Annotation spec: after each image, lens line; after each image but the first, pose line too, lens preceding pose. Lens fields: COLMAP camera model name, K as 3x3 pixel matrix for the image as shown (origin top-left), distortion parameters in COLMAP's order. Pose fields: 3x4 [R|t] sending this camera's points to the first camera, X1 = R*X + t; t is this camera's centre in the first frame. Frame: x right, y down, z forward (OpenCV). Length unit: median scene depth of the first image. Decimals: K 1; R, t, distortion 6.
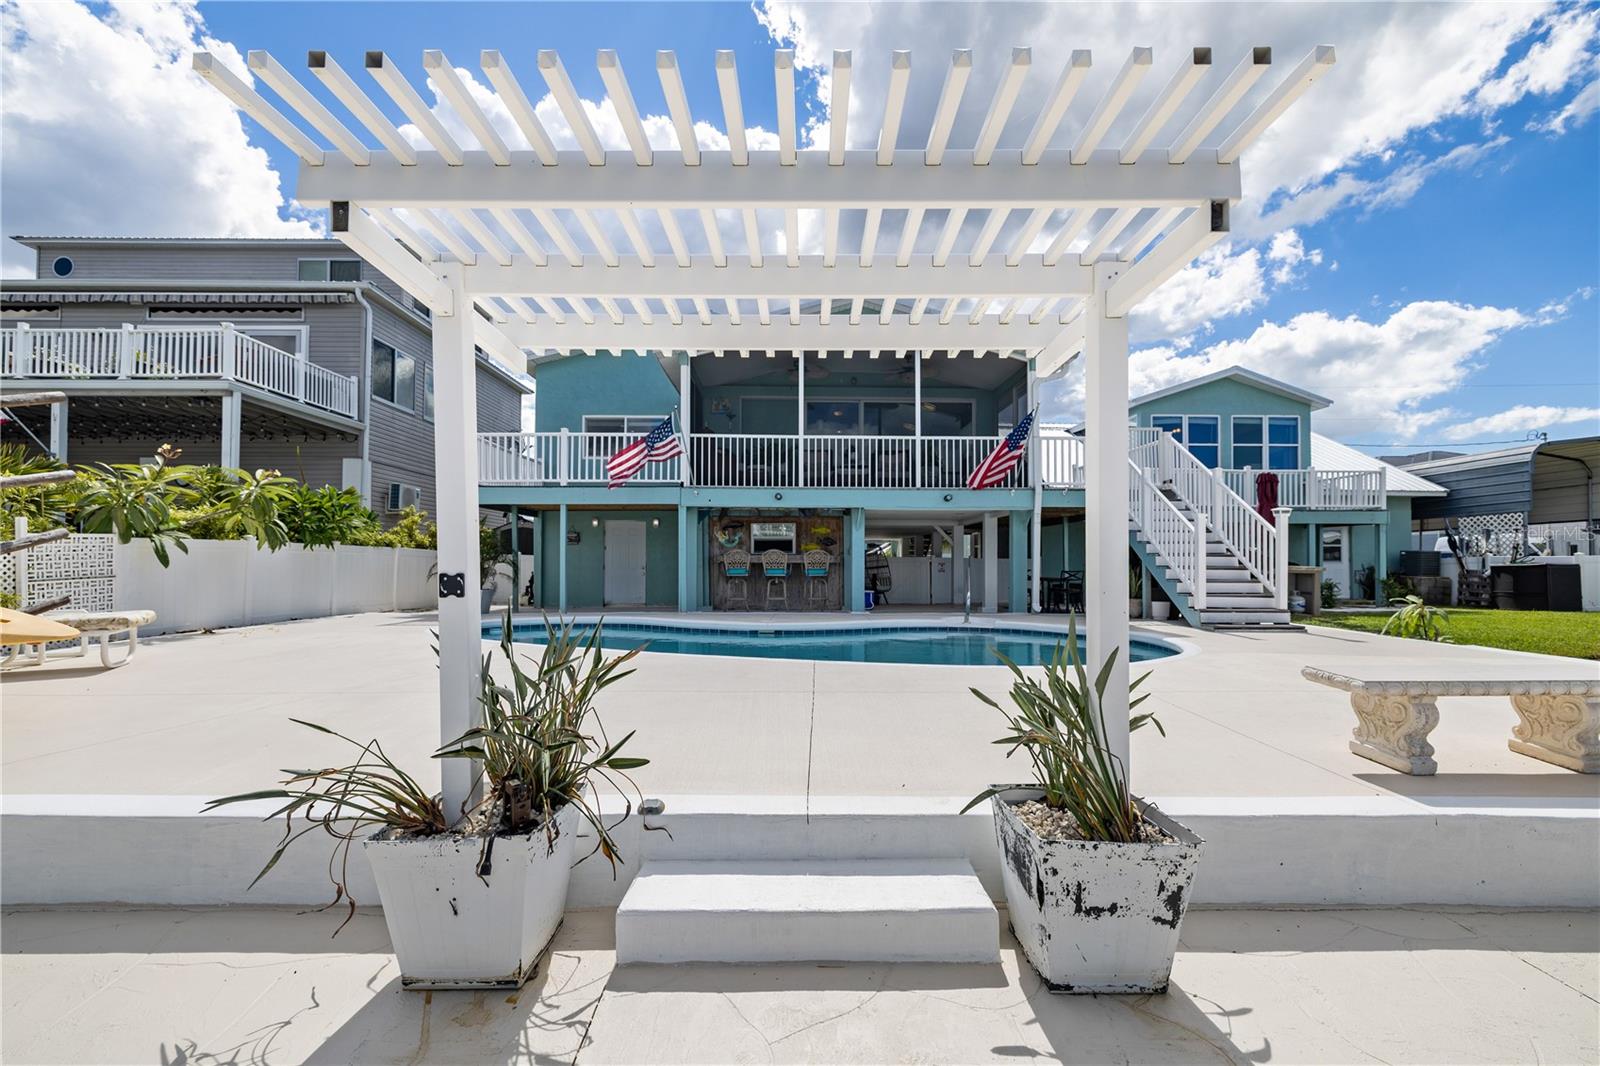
lens RADIAL K [[652.1, 0, 800.3], [0, 652.1, 551.8], [0, 0, 1]] dist [0.027745, -0.019517]
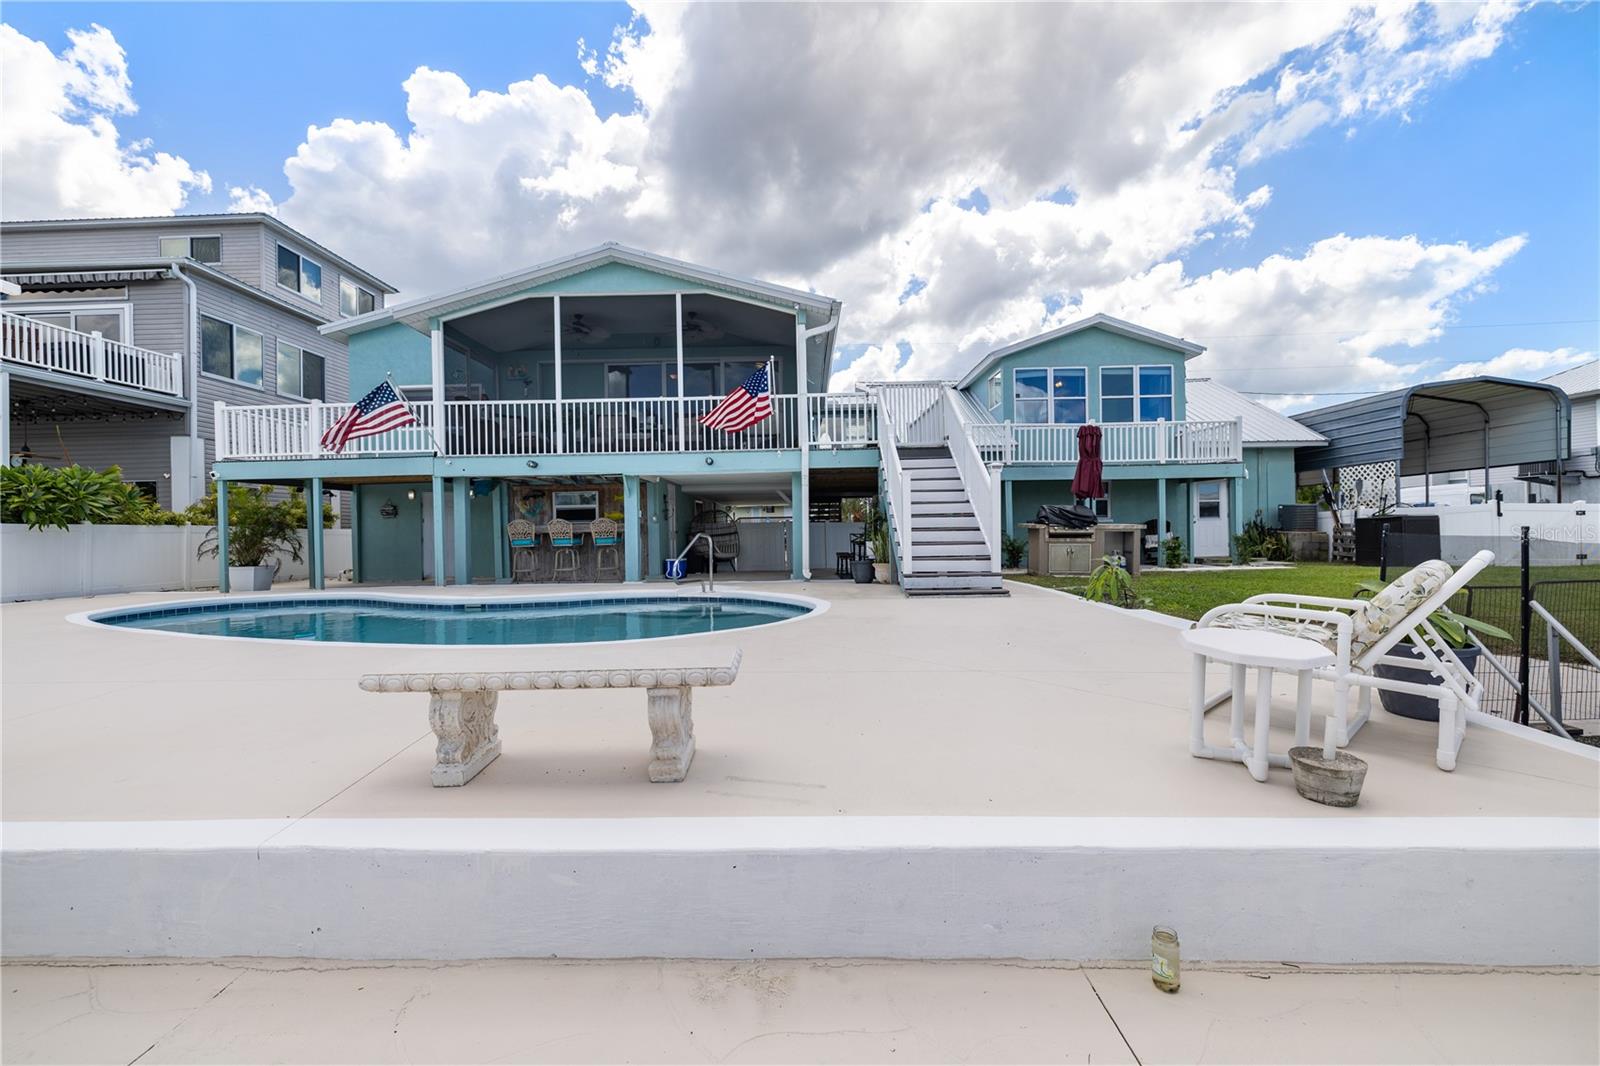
lens RADIAL K [[668.9, 0, 783.5], [0, 668.9, 525.8], [0, 0, 1]] dist [-0.002323, -0.000343]
pose [[0.999245, -0.020473, -0.033019, 0.303988], [0.020955, 0.999678, 0.014311, -0.000084], [0.032716, -0.014992, 0.999352, 0.020479]]
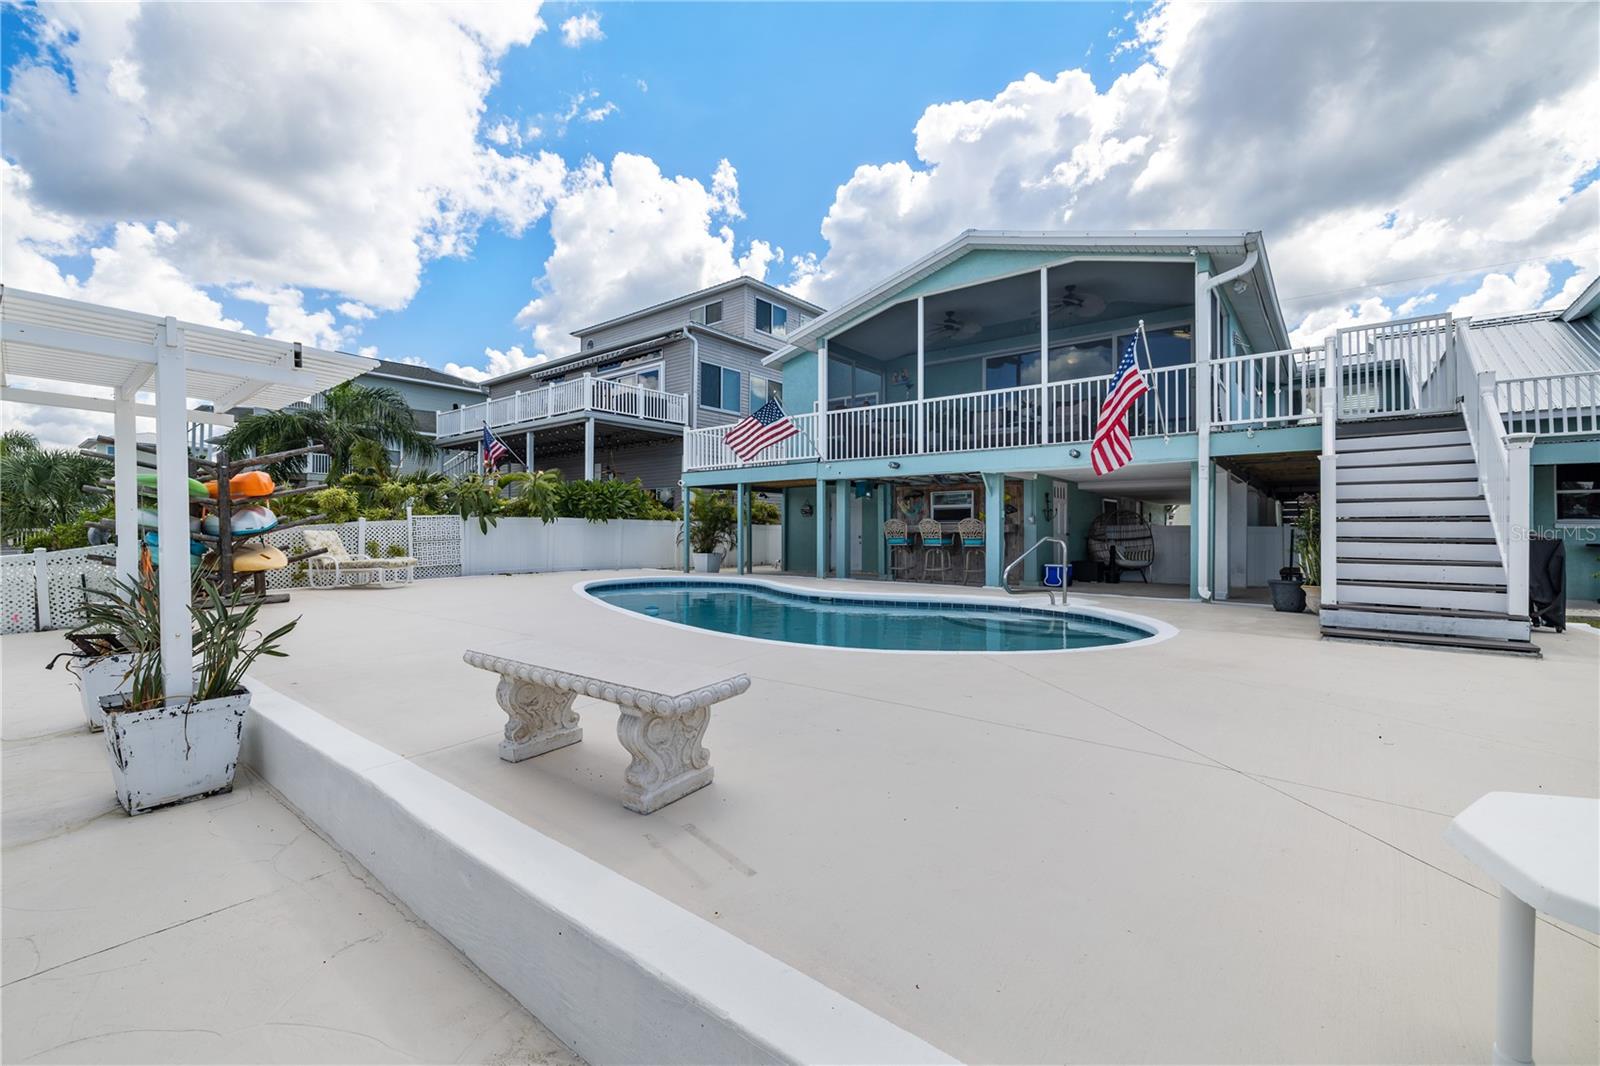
lens RADIAL K [[666.0, 0, 798.5], [0, 666.0, 521.9], [0, 0, 1]] dist [-0.001067, -0.000323]
pose [[0.773896, -0.008155, -0.633260, 0.407142], [0.009587, 0.999953, -0.001161, 0.000967], [0.633240, -0.005173, 0.773938, 0.104285]]
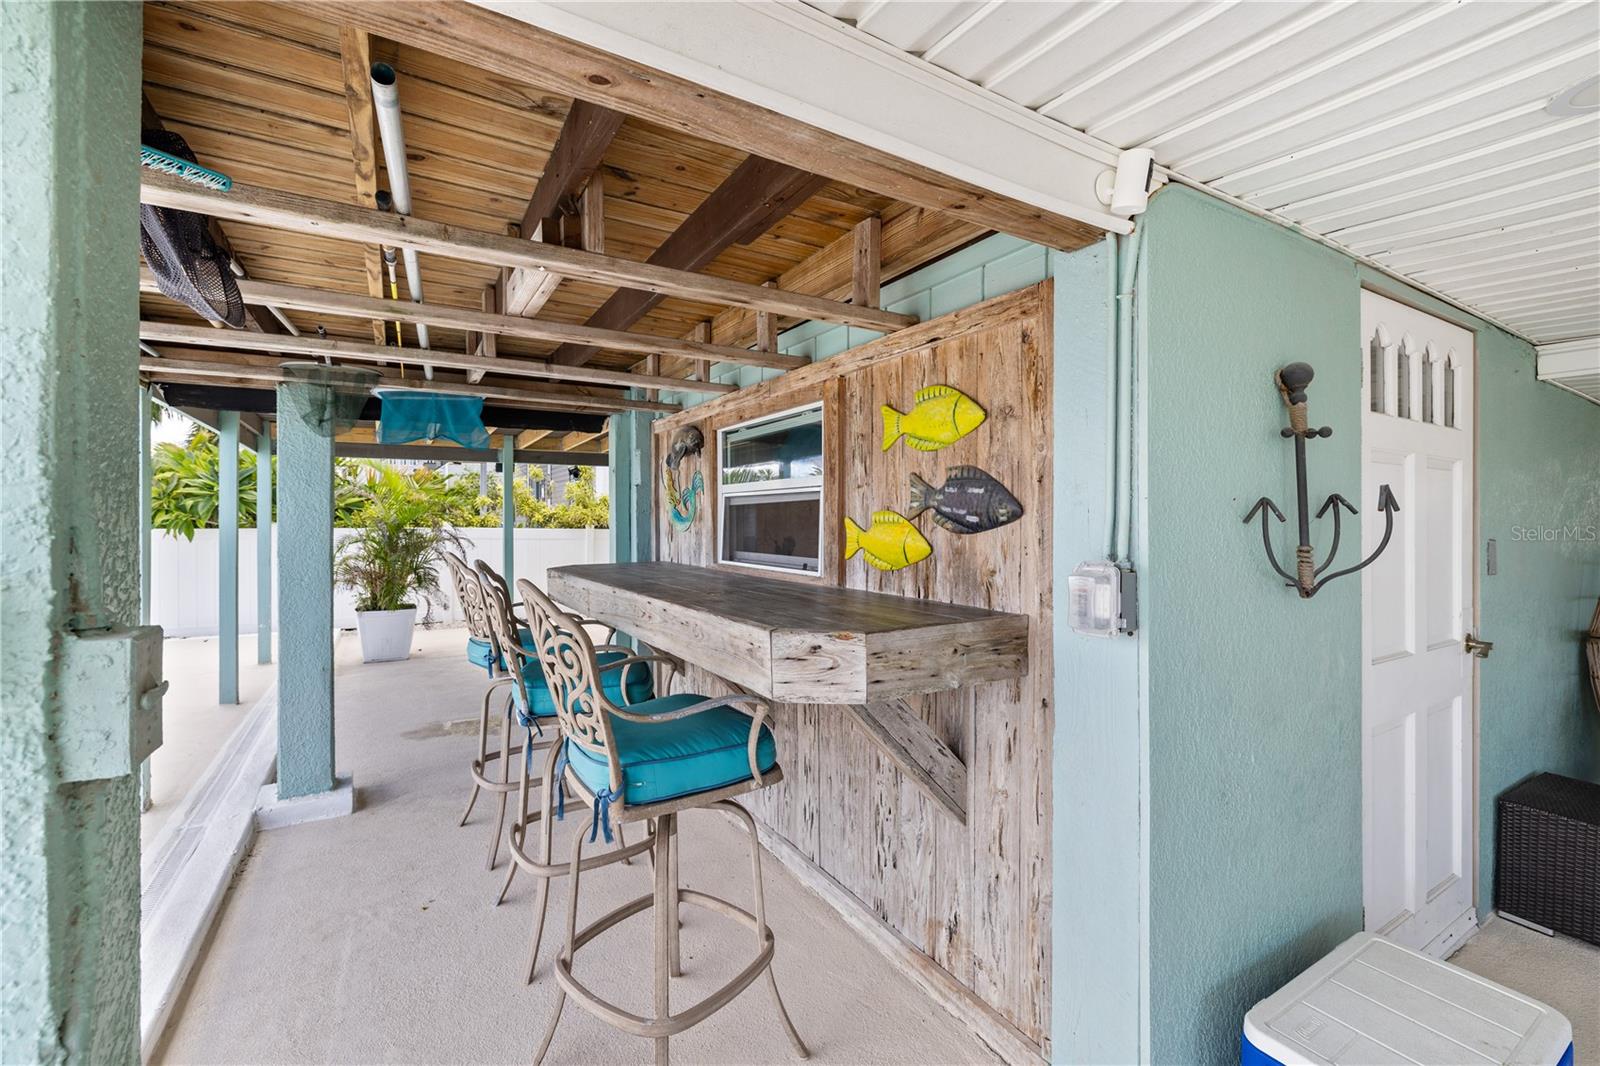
lens RADIAL K [[668.9, 0, 783.5], [0, 668.9, 525.8], [0, 0, 1]] dist [-0.002323, -0.000343]
pose [[0.498634, 0.002384, -0.866809, 0.146724], [0.010237, 0.999910, 0.008638, -0.010939], [0.866752, -0.013181, 0.498565, 0.898881]]
